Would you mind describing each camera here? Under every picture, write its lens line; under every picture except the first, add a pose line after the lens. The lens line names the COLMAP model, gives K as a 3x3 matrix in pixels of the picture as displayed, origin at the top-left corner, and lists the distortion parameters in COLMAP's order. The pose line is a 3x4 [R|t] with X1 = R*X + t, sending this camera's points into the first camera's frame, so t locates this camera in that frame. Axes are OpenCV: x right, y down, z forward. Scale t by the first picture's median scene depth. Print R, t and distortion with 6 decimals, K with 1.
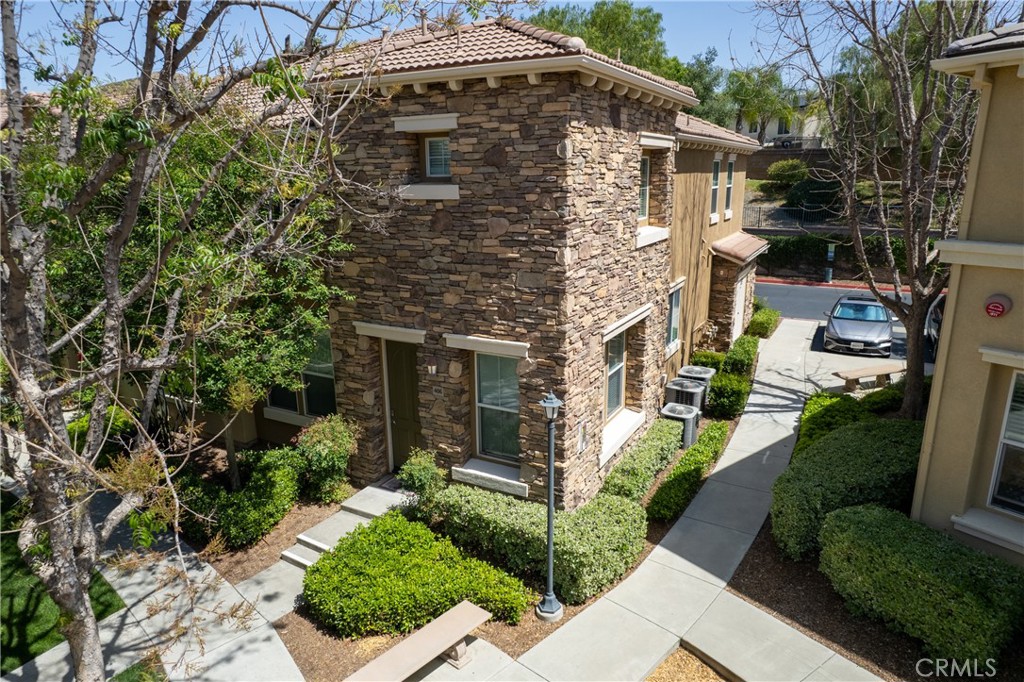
lens RADIAL K [[650.7, 0, 508.9], [0, 650.7, 352.8], [0, 0, 1]] dist [-0.082384, 0.071256]
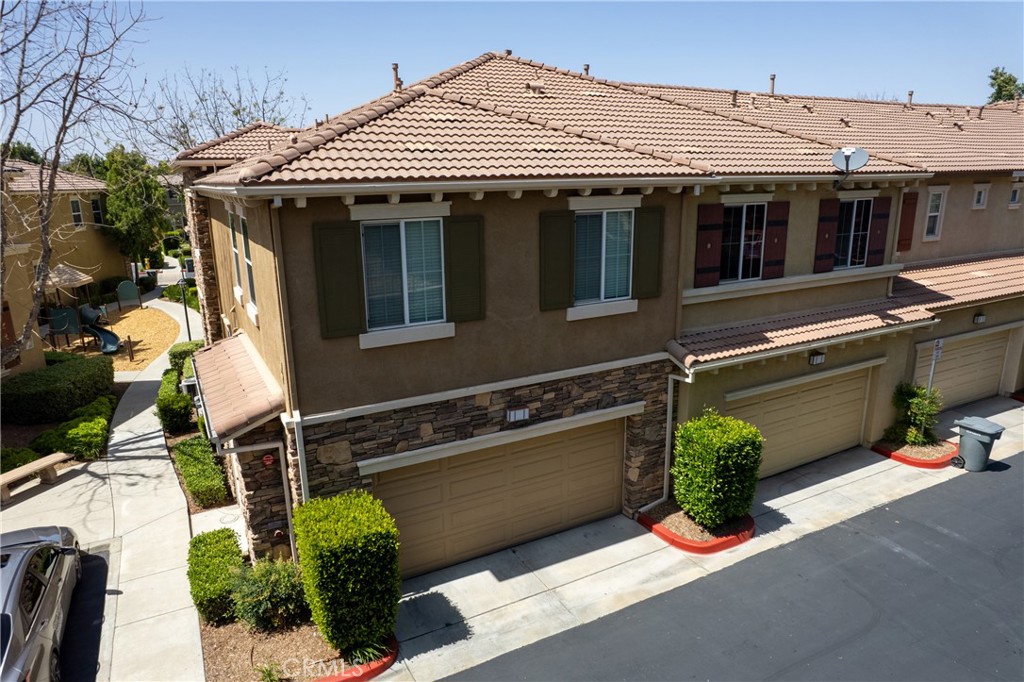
lens RADIAL K [[650.7, 0, 508.9], [0, 650.7, 352.8], [0, 0, 1]] dist [-0.082384, 0.071256]
pose [[-0.544689, 0.236268, -0.804669, 1.252045], [-0.206256, 0.892283, 0.401610, -0.834373], [0.812879, 0.384720, -0.437285, 2.678671]]
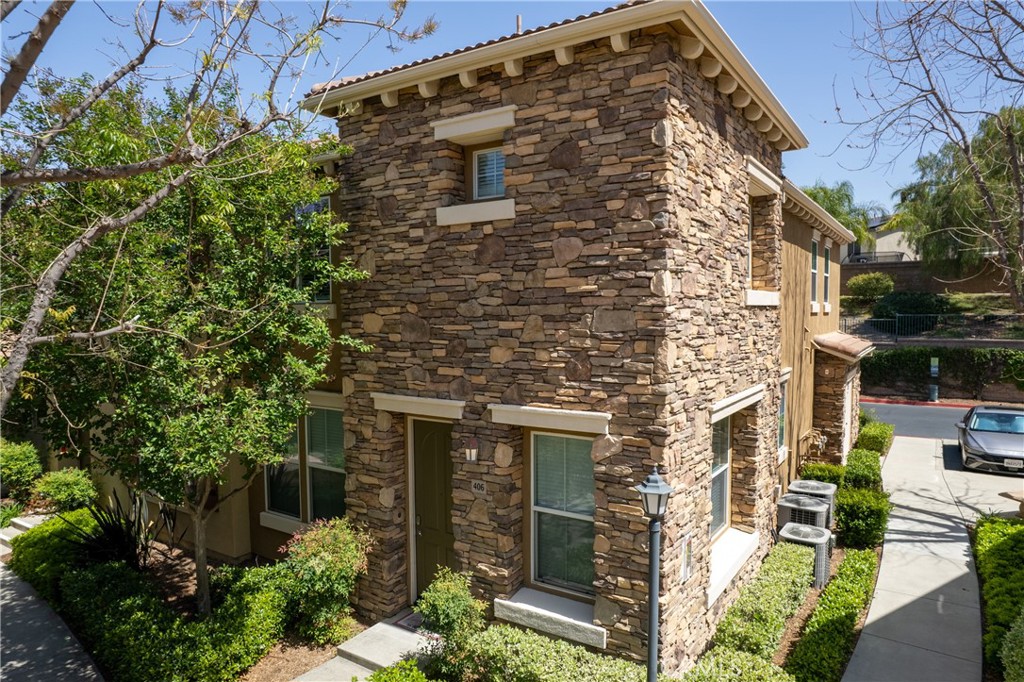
lens RADIAL K [[650.7, 0, 508.9], [0, 650.7, 352.8], [0, 0, 1]] dist [-0.082384, 0.071256]
pose [[0.996334, 0.010585, -0.084894, -0.016518], [-0.028038, 0.977914, -0.207121, 0.060807], [0.080826, 0.208742, 0.974625, 0.271801]]
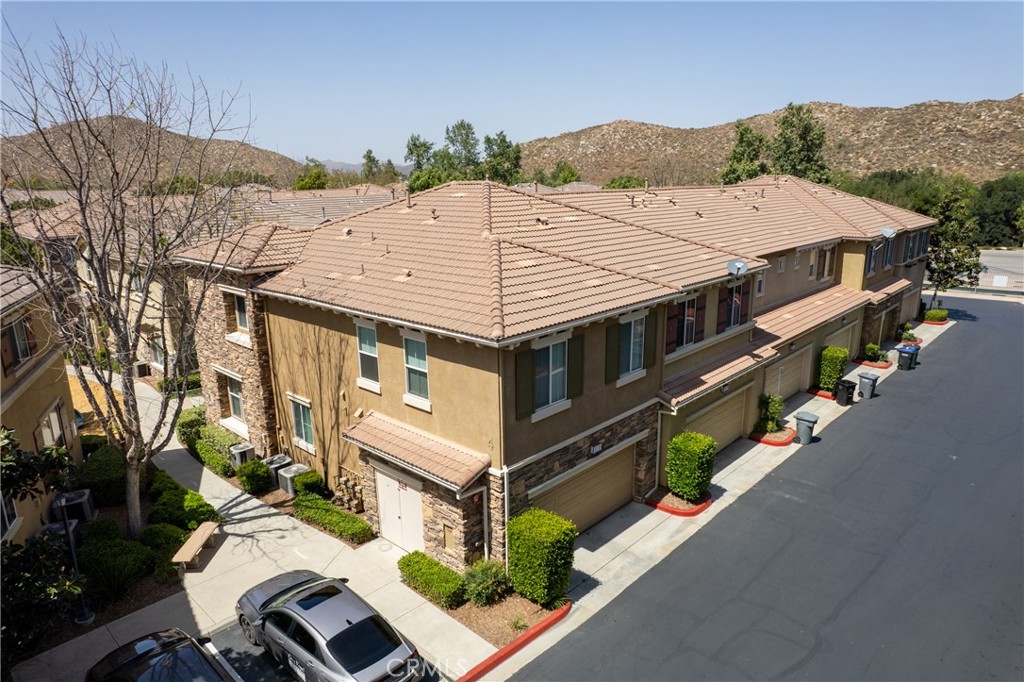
lens RADIAL K [[650.7, 0, 508.9], [0, 650.7, 352.8], [0, 0, 1]] dist [-0.082384, 0.071256]
pose [[-0.250649, 0.264632, -0.931206, 1.946476], [-0.244126, 0.913546, 0.325324, -1.040158], [0.936791, 0.308874, -0.164376, 2.292862]]
